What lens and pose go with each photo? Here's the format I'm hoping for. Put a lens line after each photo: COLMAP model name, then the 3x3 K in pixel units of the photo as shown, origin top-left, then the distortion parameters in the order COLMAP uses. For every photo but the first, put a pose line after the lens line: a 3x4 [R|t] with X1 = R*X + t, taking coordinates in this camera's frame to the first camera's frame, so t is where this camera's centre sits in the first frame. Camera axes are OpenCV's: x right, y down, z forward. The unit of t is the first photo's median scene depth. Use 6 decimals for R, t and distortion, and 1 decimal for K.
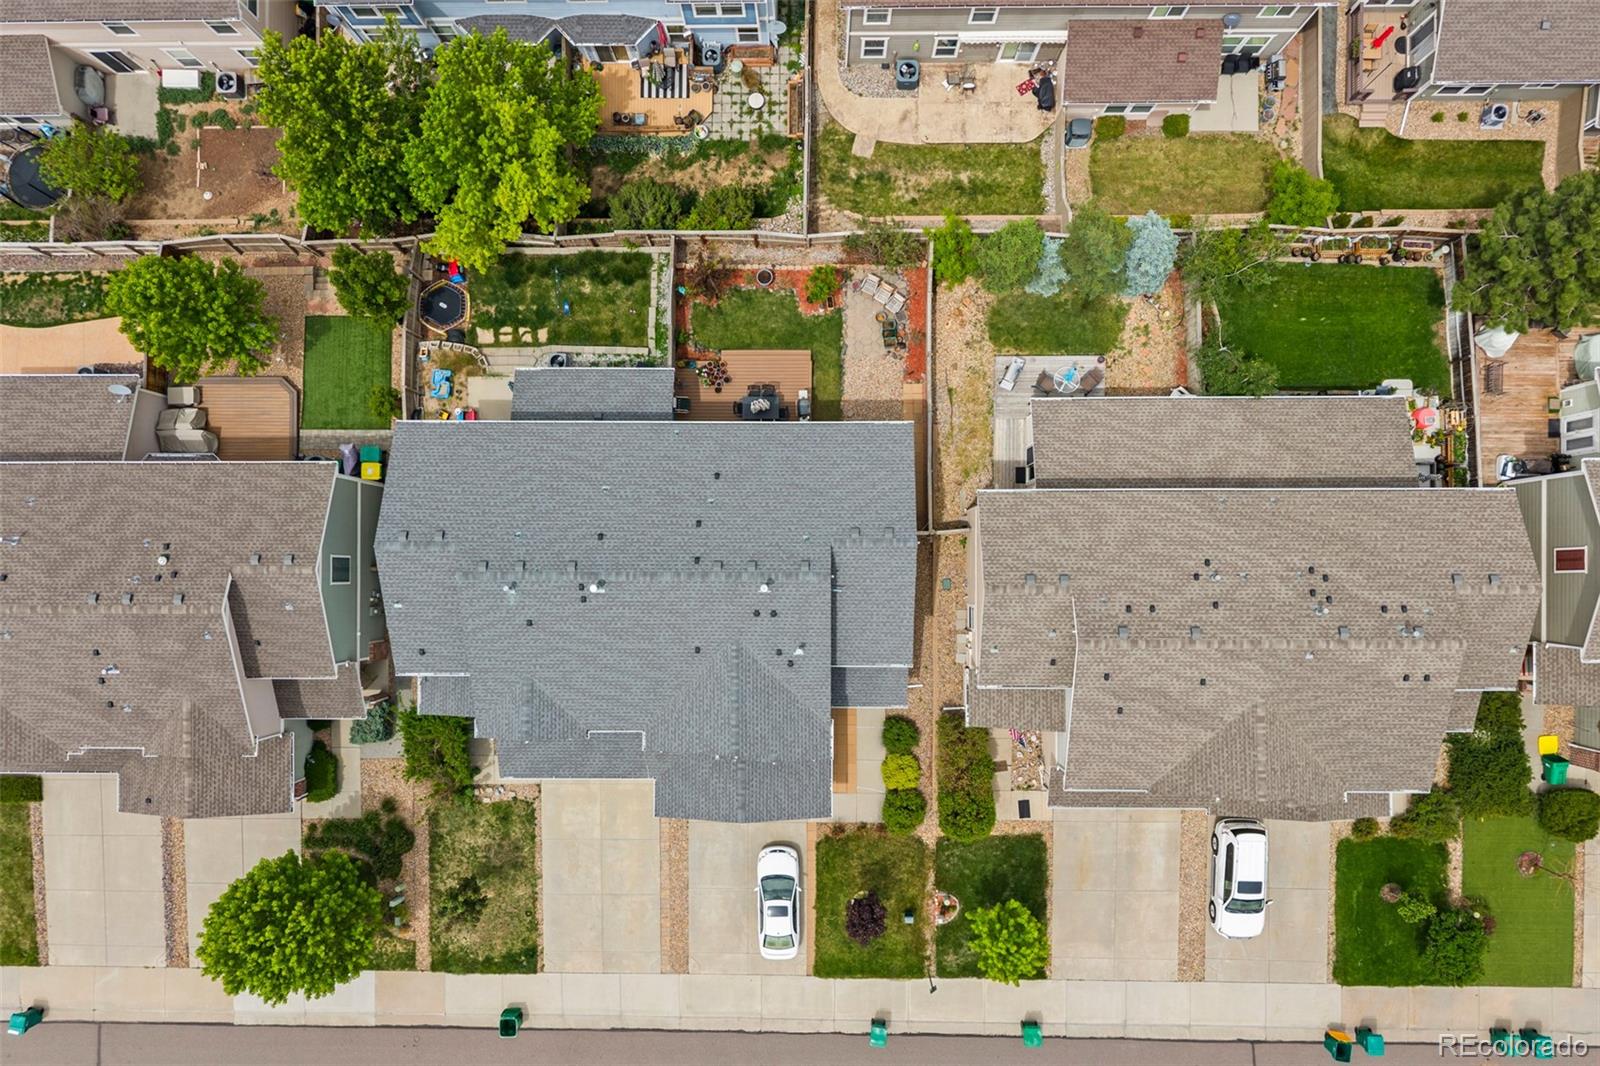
lens RADIAL K [[1102.2, 0, 802.8], [0, 1102.2, 533.3], [0, 0, 1]] dist [-0.001800, 0.002218]
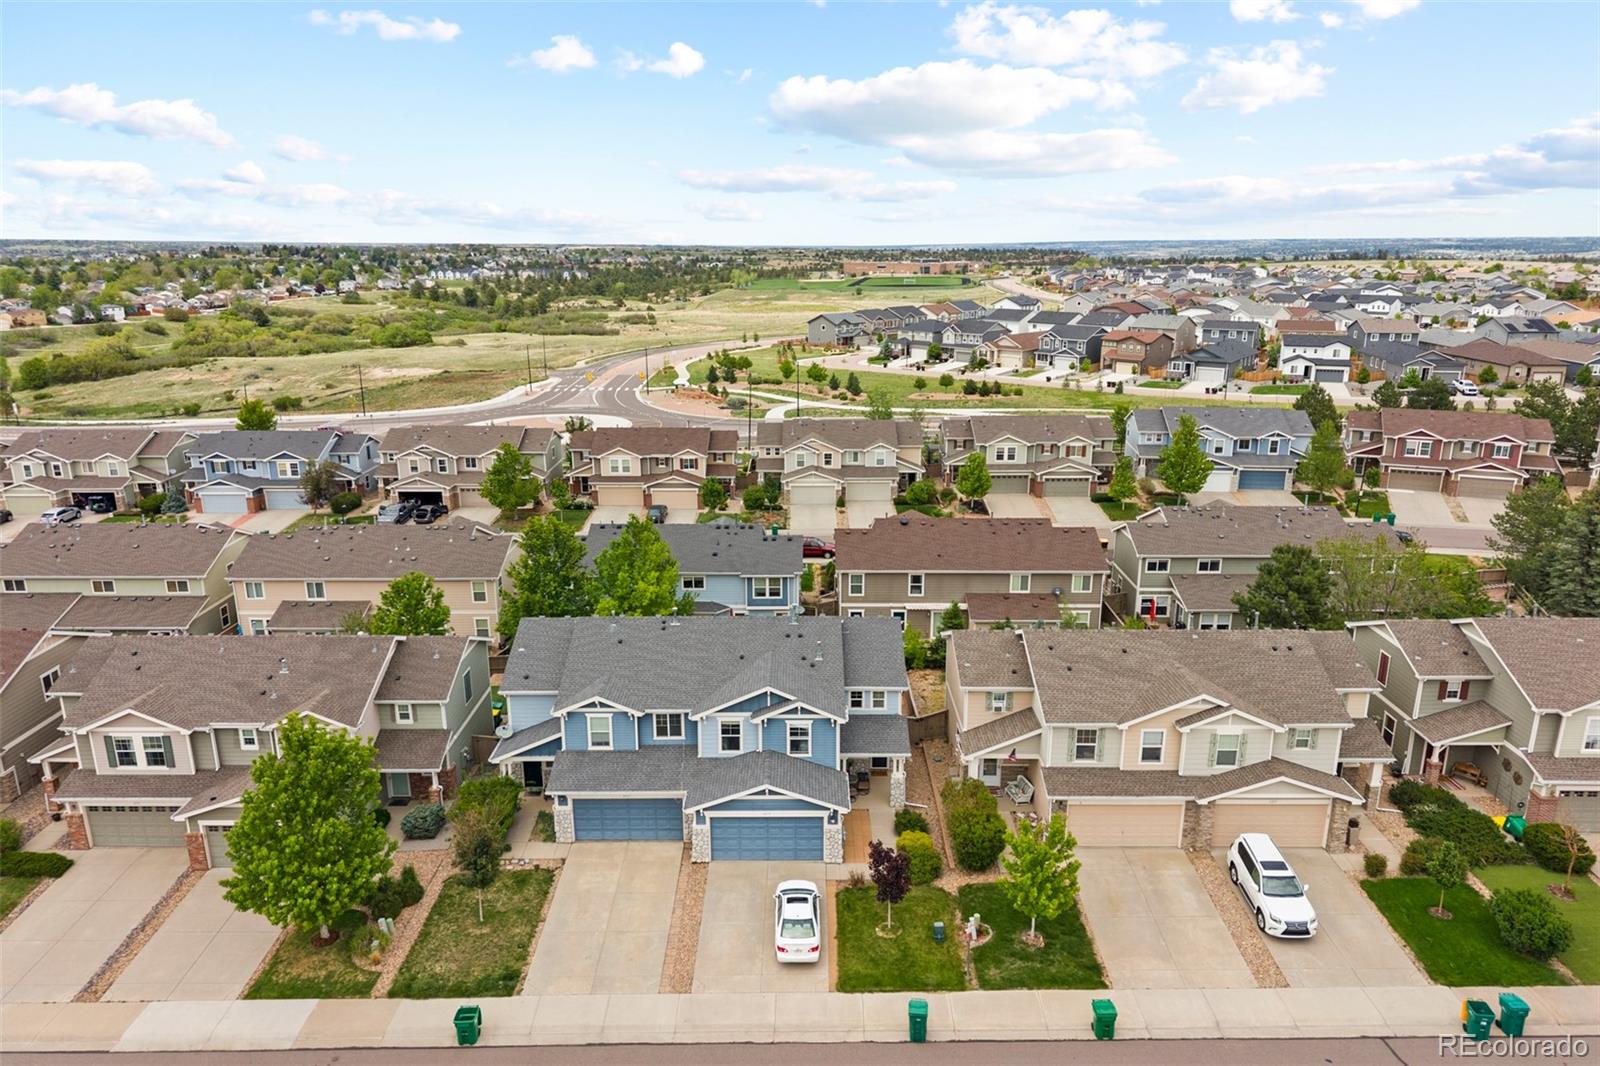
lens RADIAL K [[1102.2, 0, 798.5], [0, 1102.2, 530.3], [0, 0, 1]] dist [-0.001800, 0.002218]
pose [[0.999890, 0.014807, 0.000034, -0.025654], [-0.003659, 0.249316, -0.968415, 1.143152], [-0.014347, 0.968309, 0.249343, 0.441460]]
